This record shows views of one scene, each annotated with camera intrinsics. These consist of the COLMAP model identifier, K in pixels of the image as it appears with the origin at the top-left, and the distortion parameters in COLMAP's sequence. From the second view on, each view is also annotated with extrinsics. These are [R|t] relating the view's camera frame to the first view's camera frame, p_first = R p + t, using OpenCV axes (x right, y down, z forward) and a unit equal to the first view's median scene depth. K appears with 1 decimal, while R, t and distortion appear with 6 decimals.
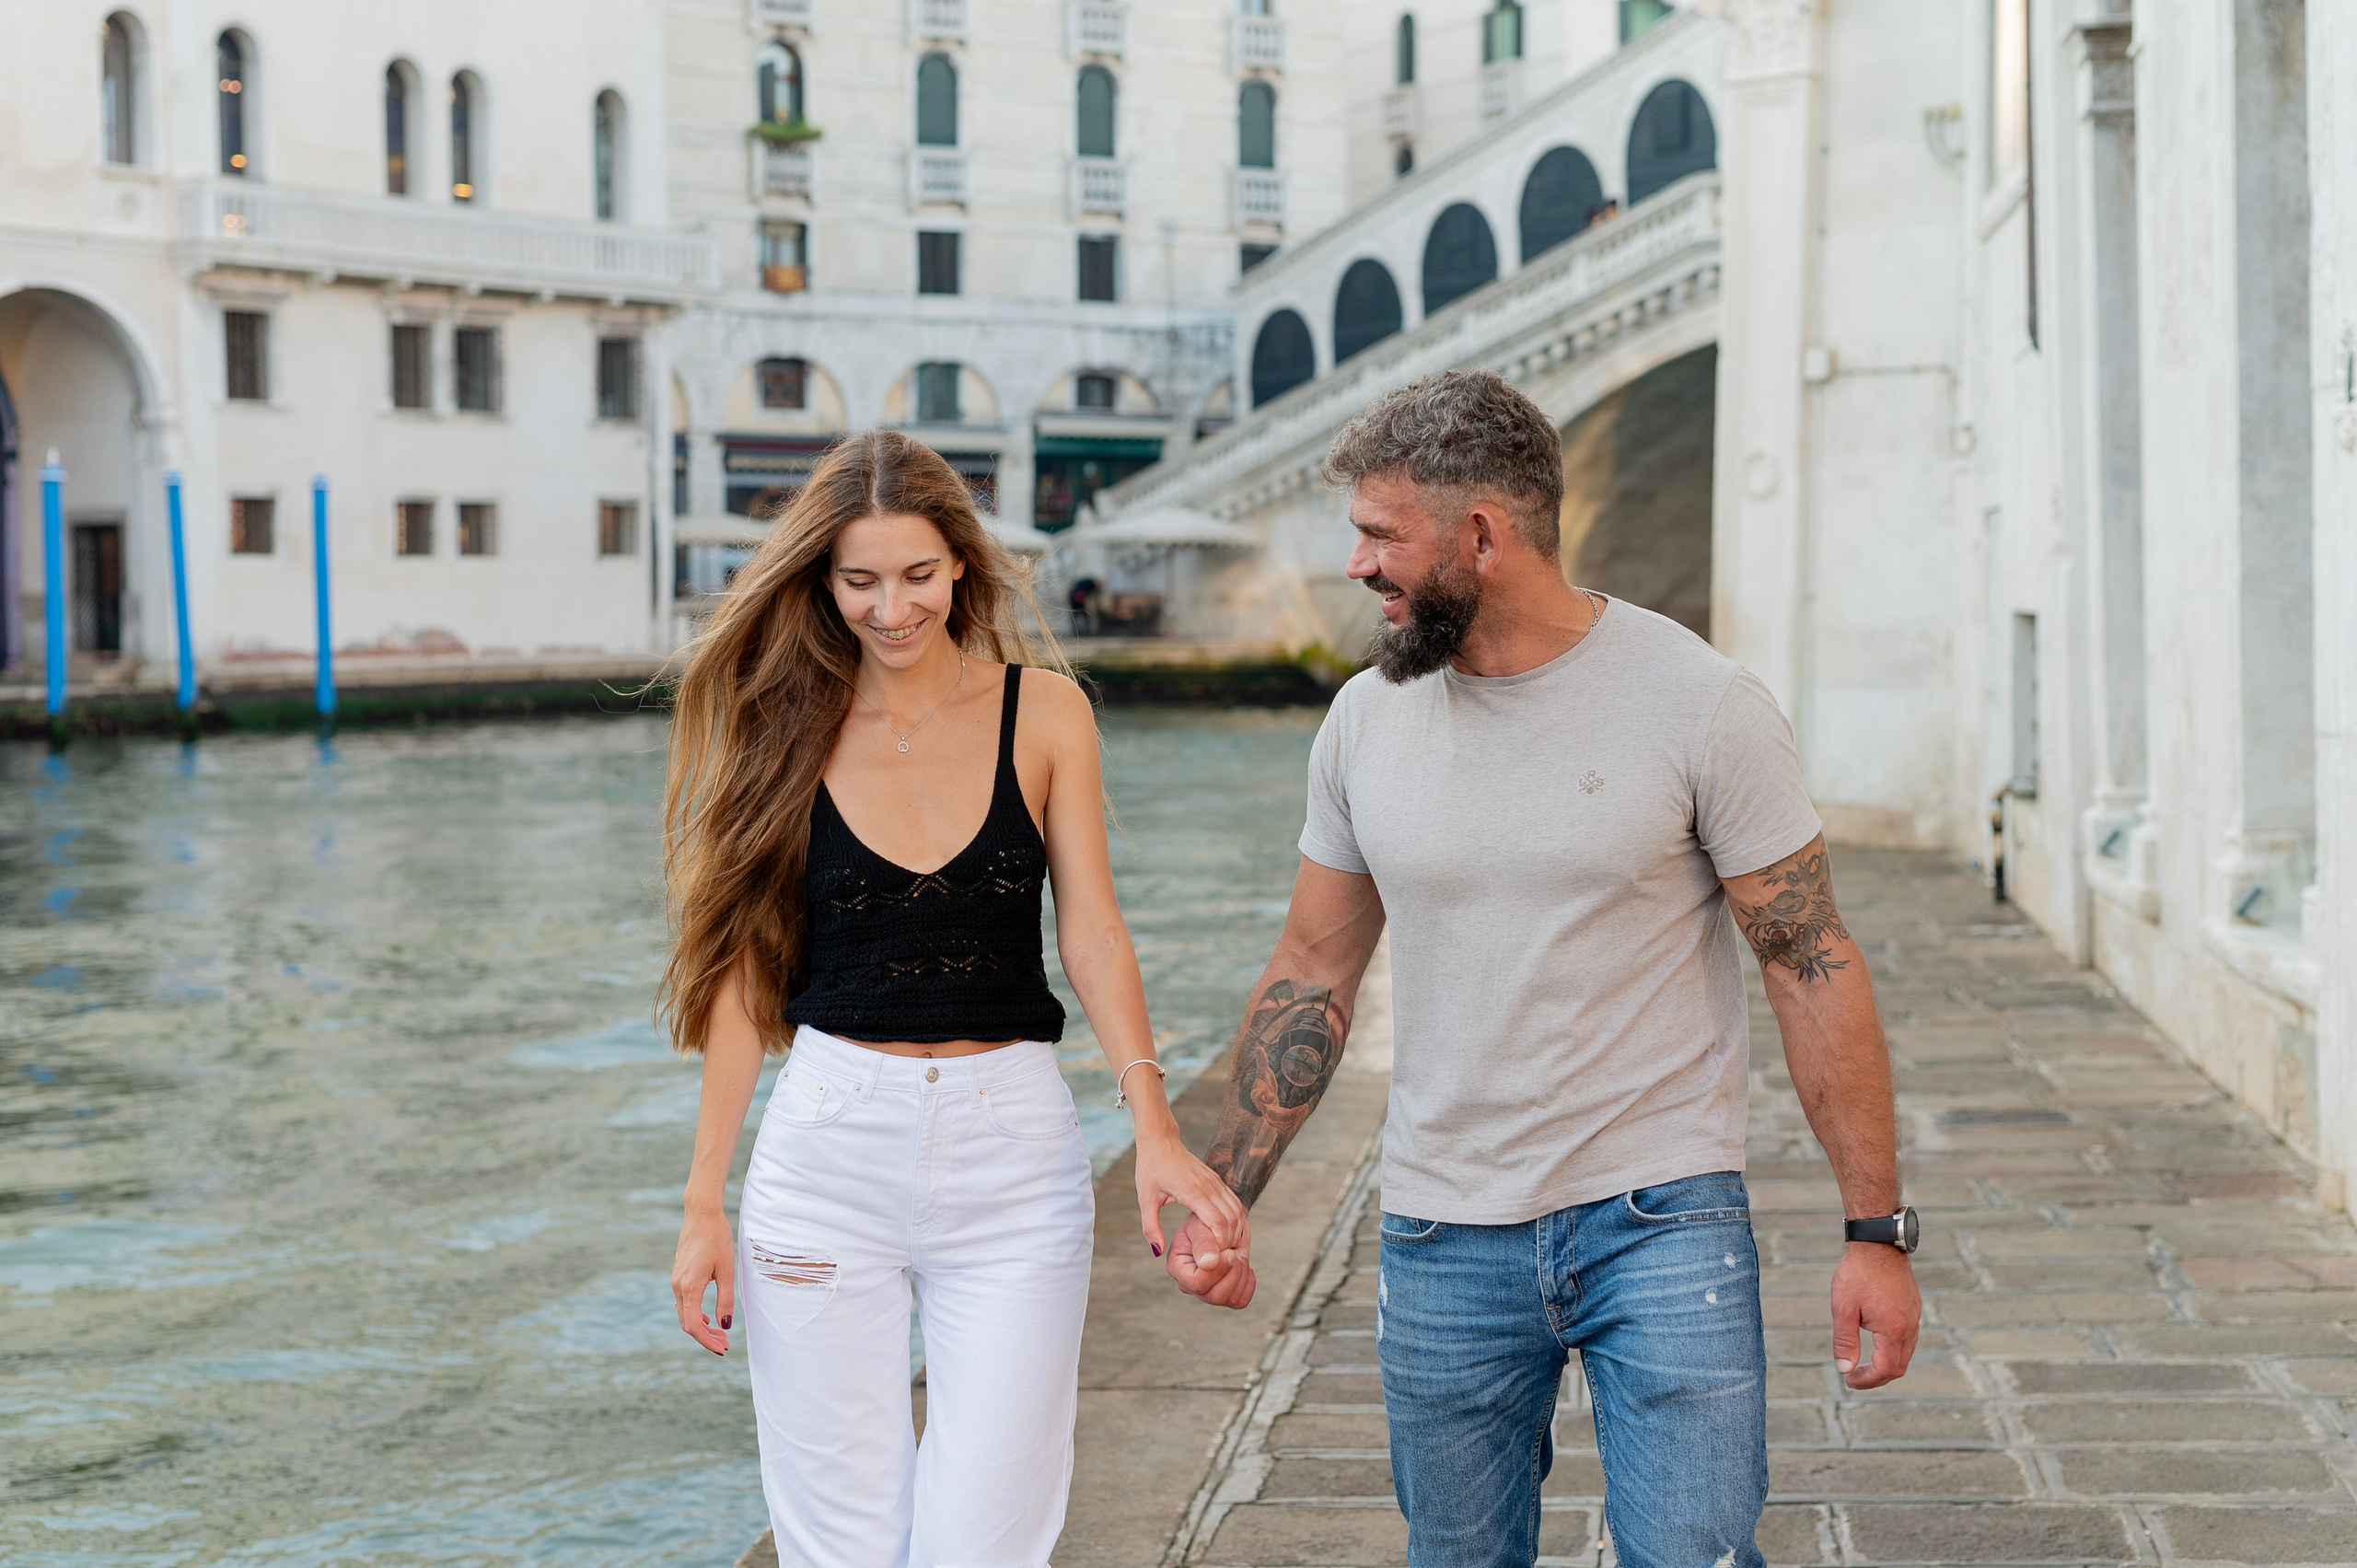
lens RADIAL K [[3245.4, 0, 1191.4], [0, 3245.4, 742.8], [0, 0, 1]] dist [-0.008329, 0.082887]
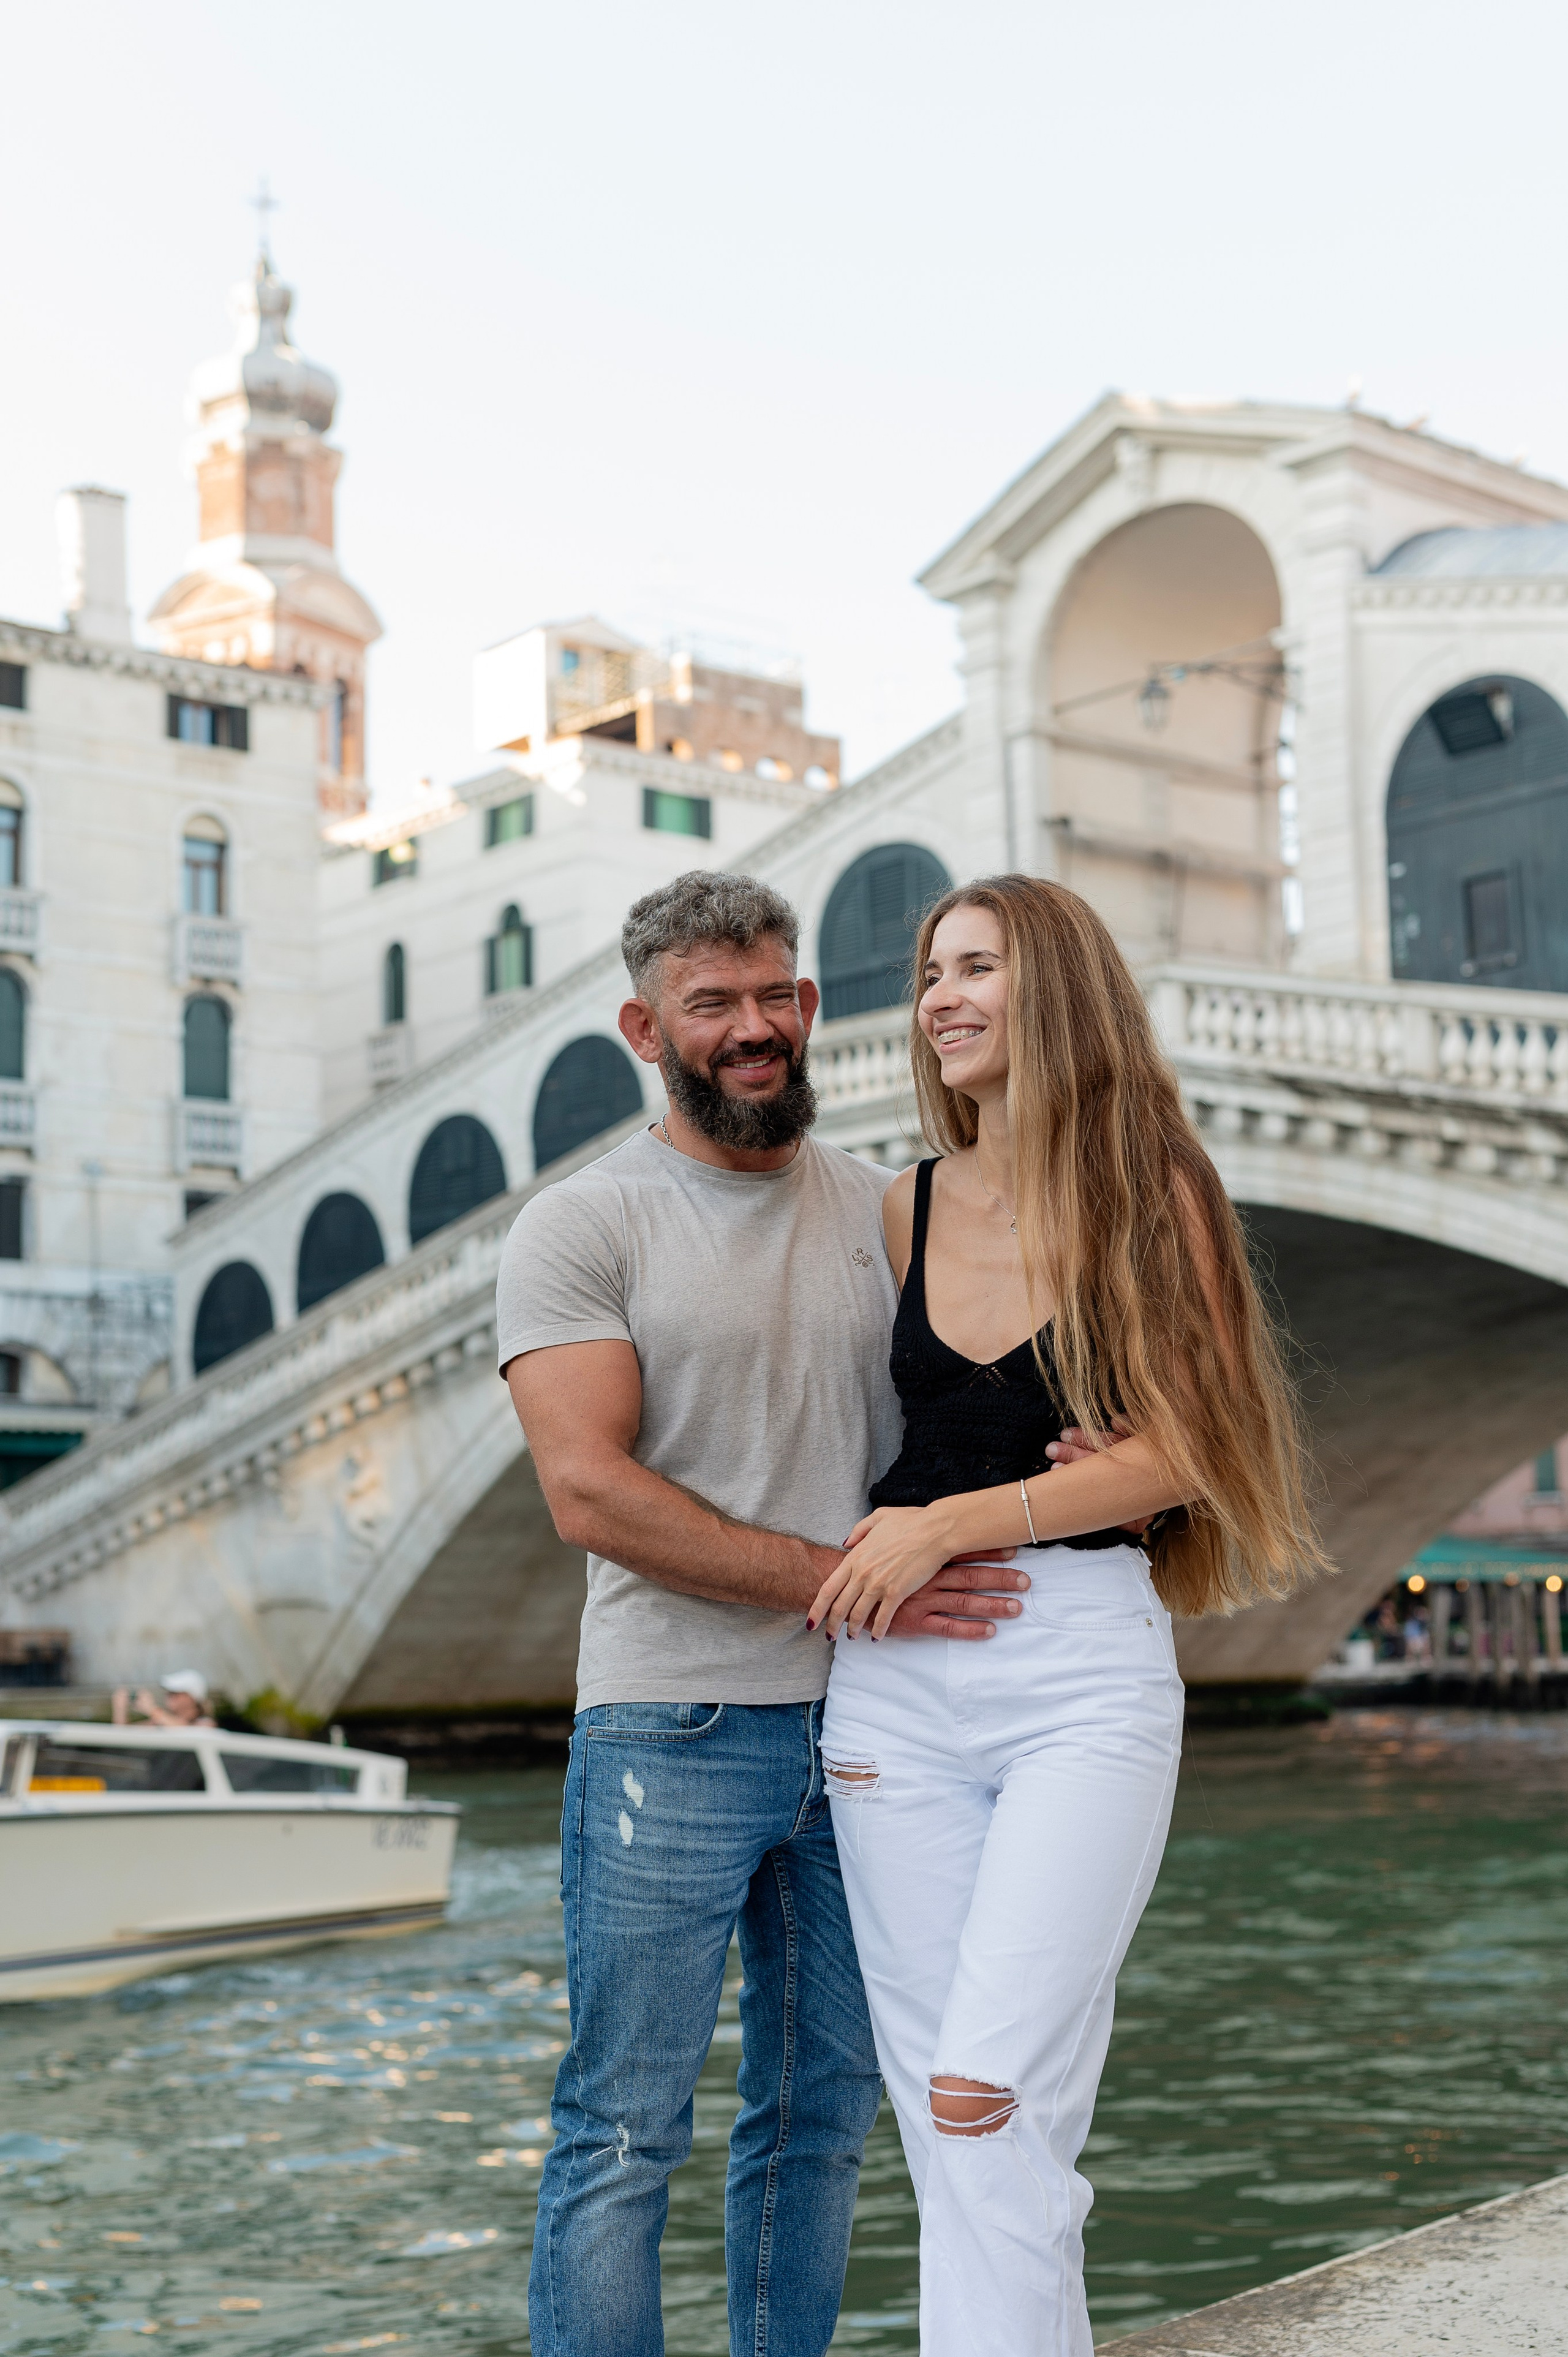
lens RADIAL K [[3257.3, 0, 770.6], [0, 3257.3, 1172.6], [0, 0, 1]] dist [0.002910, 0.035911]
pose [[0.984690, 0.006863, 0.174178, 0.019877], [0.026298, 0.981939, -0.187363, -0.003963], [-0.172318, 0.189075, 0.966725, 0.224402]]
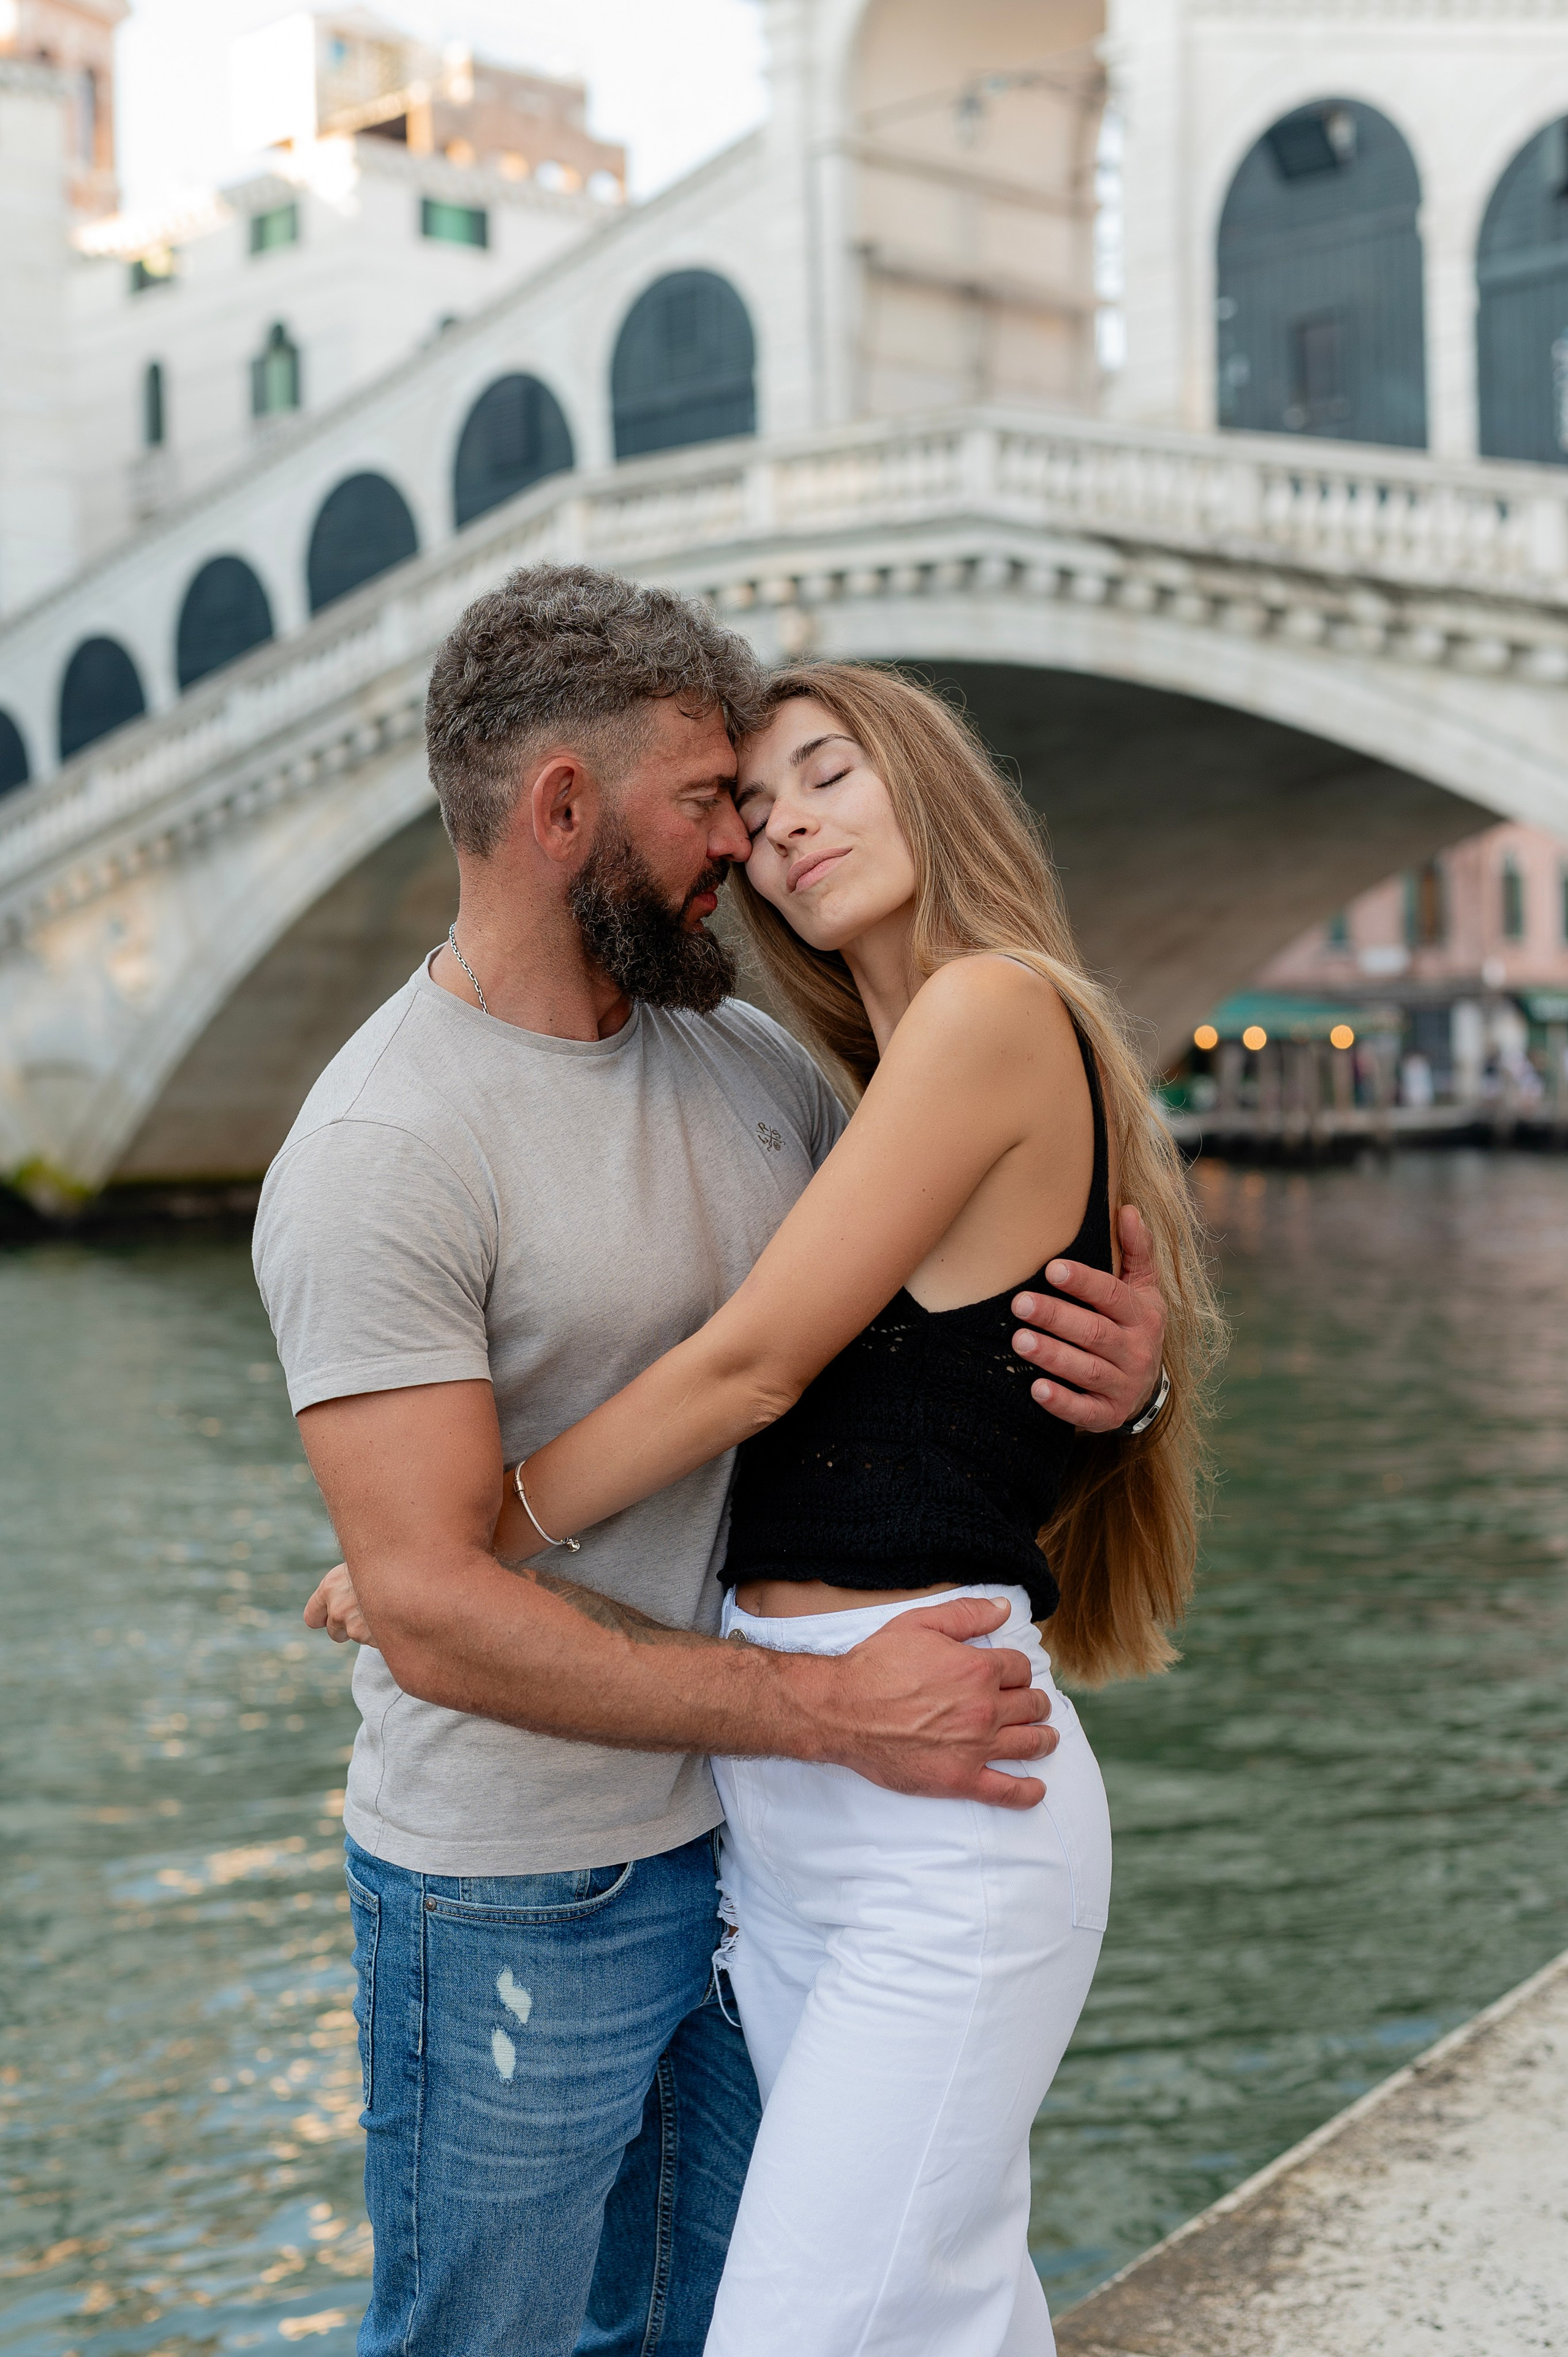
lens RADIAL K [[3267.2, 0, 785.1], [0, 3267.2, 1176.0], [0, 0, 1]] dist [-0.015060, 0.085902]
pose [[0.969954, -0.025133, 0.241987, 0.022780], [0.028818, 0.999516, -0.011699, -0.012428], [-0.241576, 0.018321, 0.970209, 0.244002]]
